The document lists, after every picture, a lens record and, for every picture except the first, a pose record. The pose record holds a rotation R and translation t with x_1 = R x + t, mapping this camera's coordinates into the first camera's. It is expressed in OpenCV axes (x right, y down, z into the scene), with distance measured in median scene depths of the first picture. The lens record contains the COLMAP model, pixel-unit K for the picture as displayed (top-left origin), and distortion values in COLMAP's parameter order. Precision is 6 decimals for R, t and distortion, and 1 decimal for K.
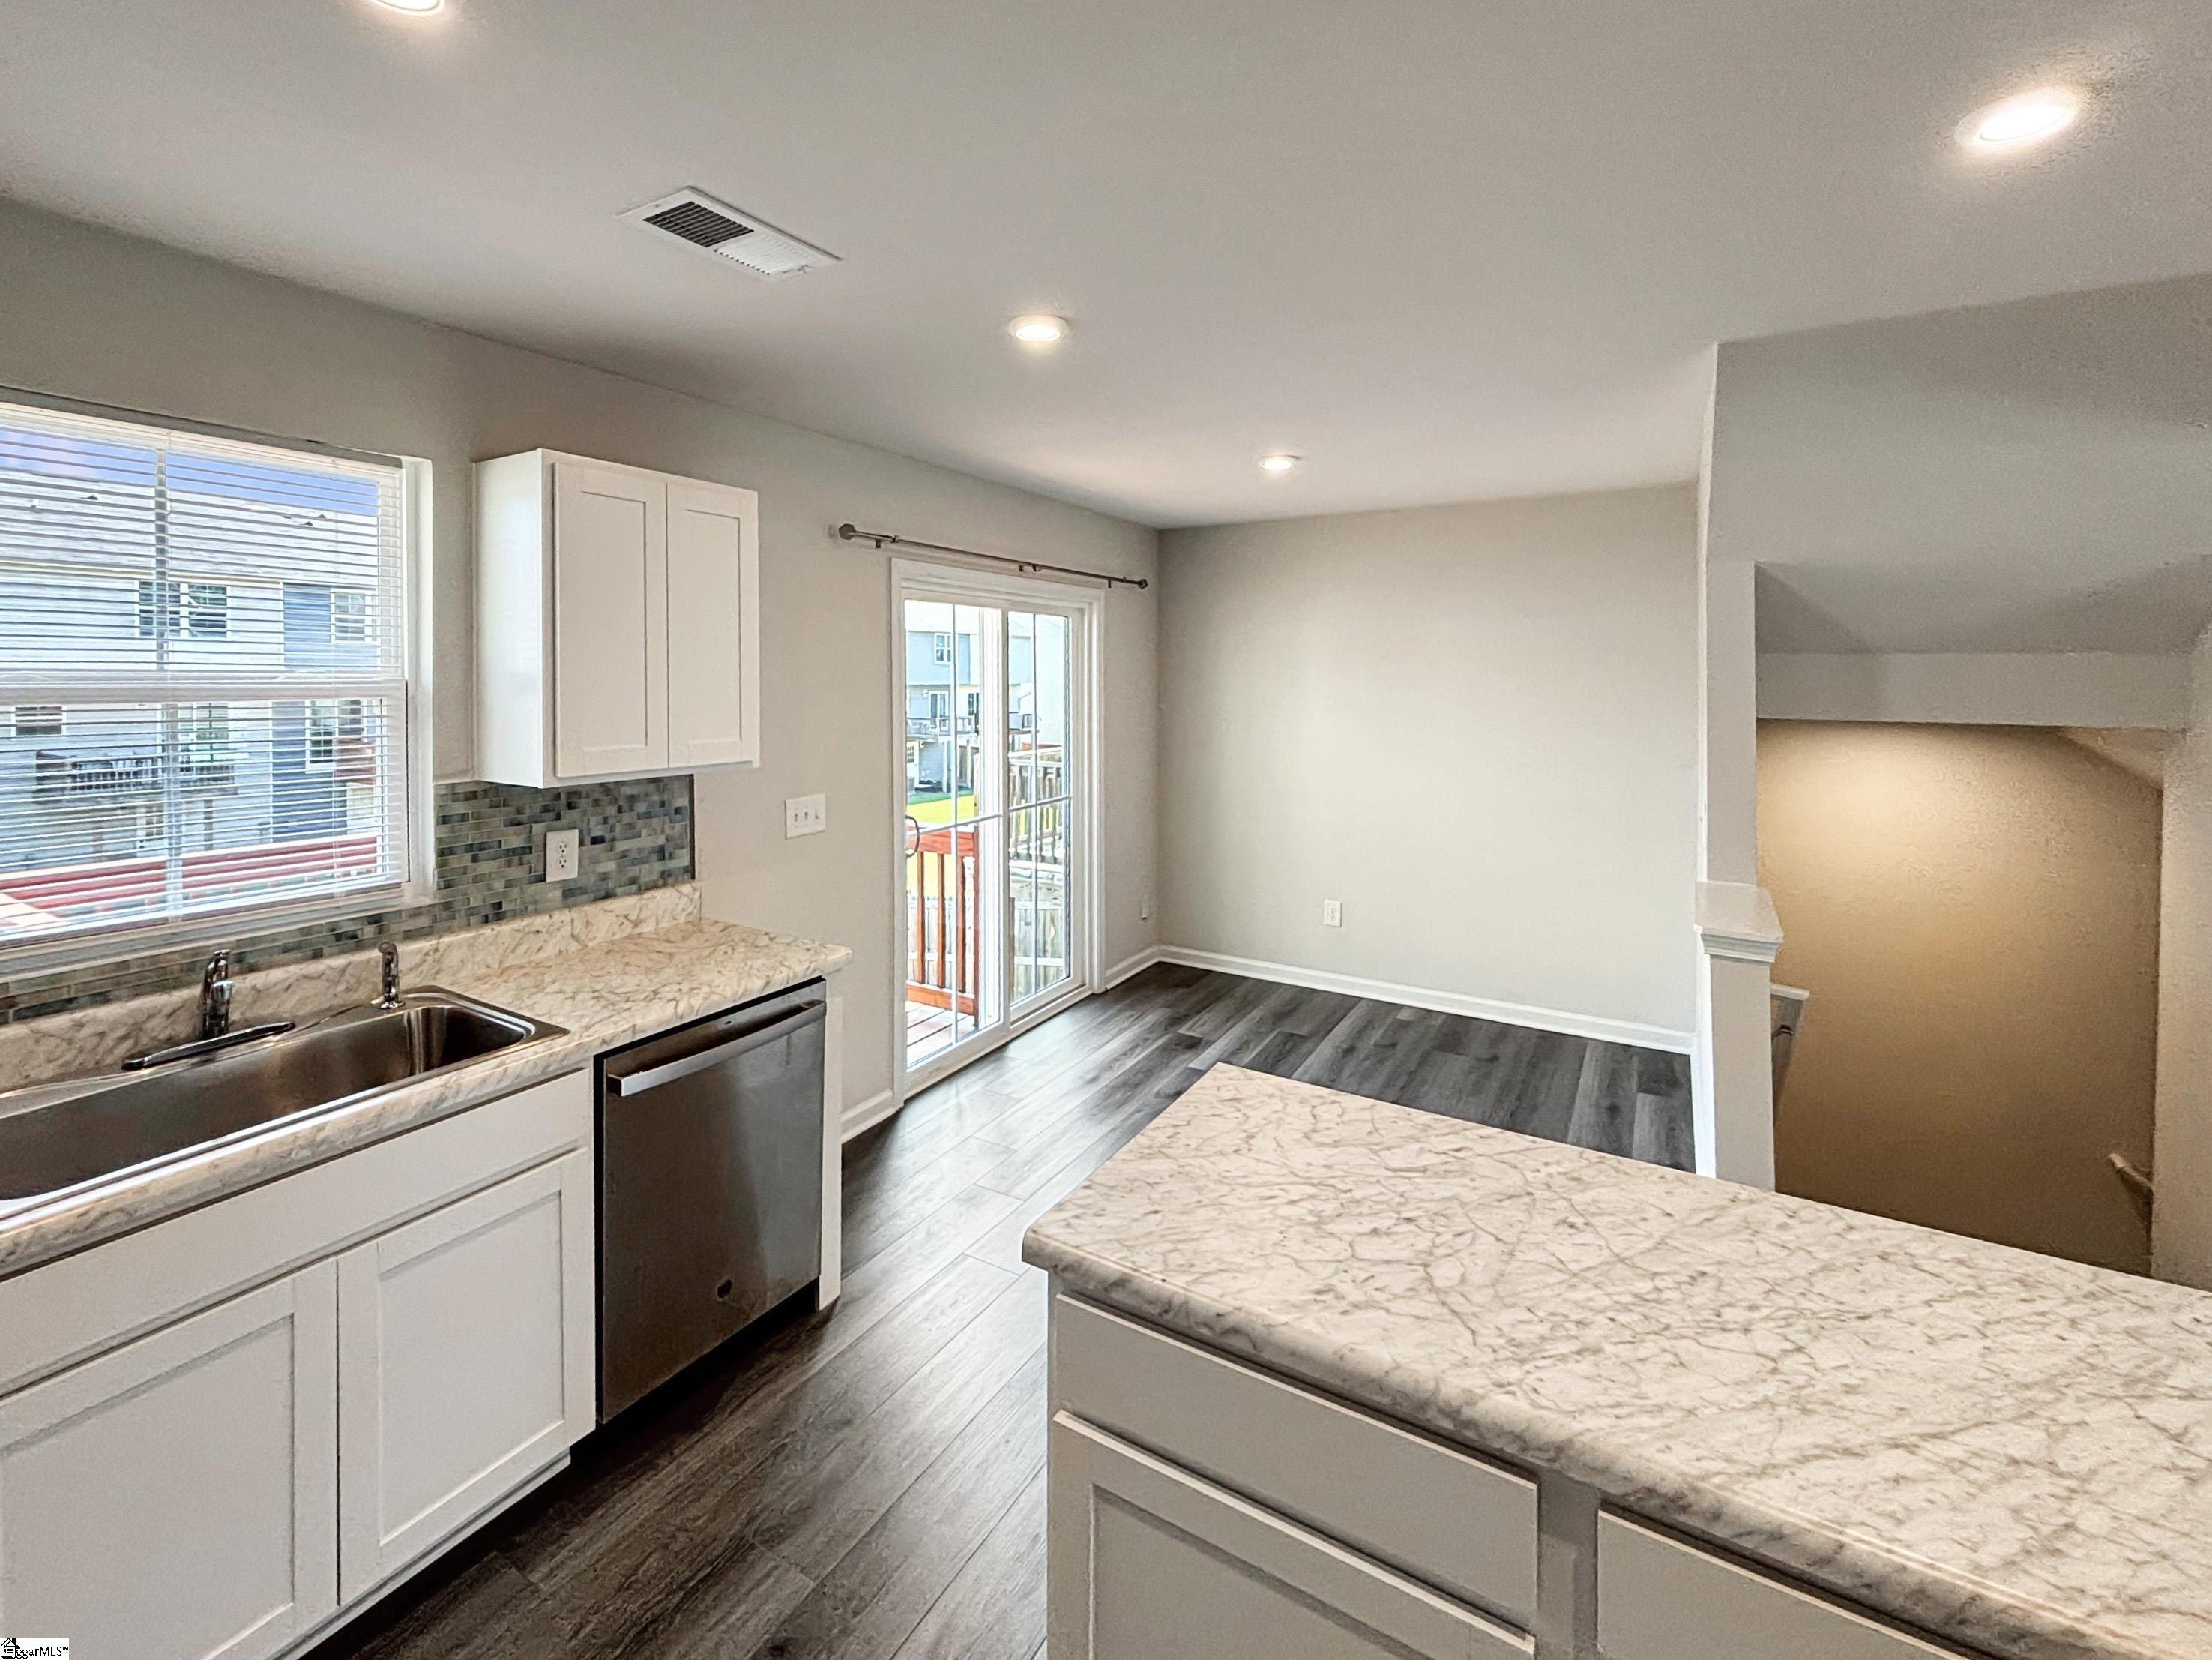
lens RADIAL K [[971.4, 0, 1050.7], [0, 971.4, 685.2], [0, 0, 1]] dist [0.001356, -0.000961]
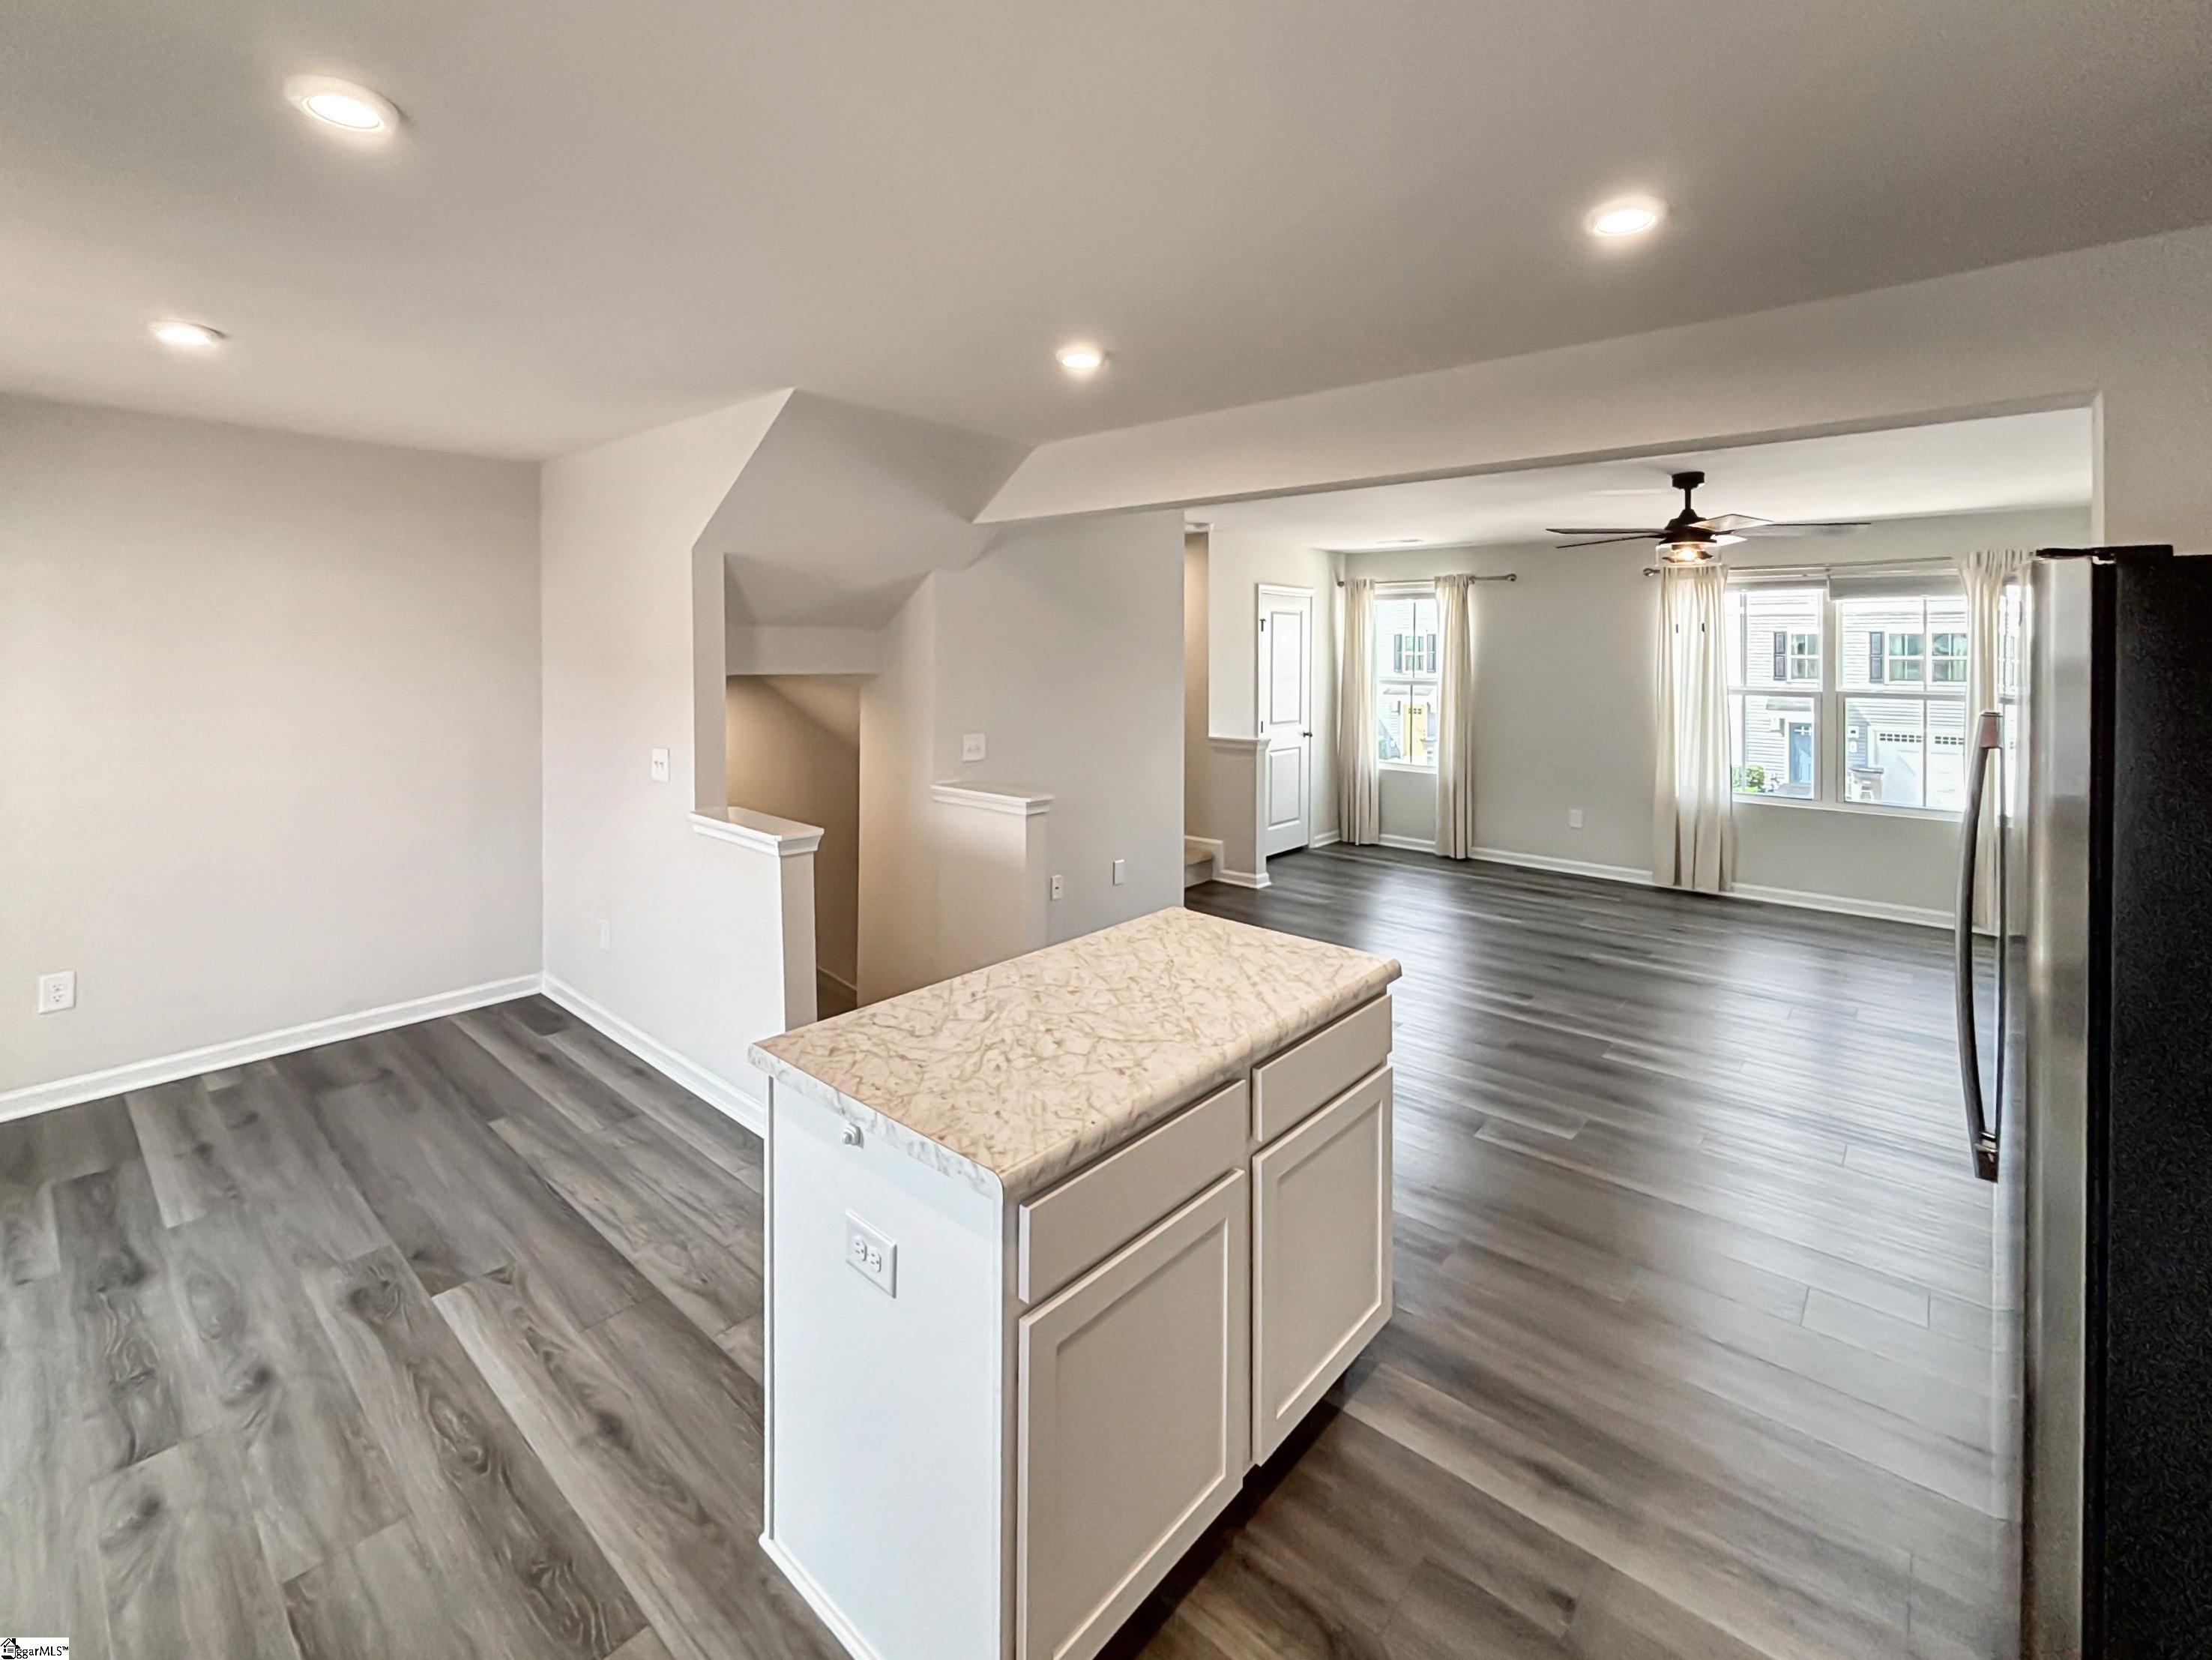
lens RADIAL K [[964.3, 0, 1080.1], [0, 964.3, 624.7], [0, 0, 1]] dist [0.004245, 0.003548]
pose [[0.180764, 0.018464, 0.983353, -0.348978], [0.006005, 0.999784, -0.019877, -0.003899], [-0.983508, 0.009498, 0.180614, 0.240434]]
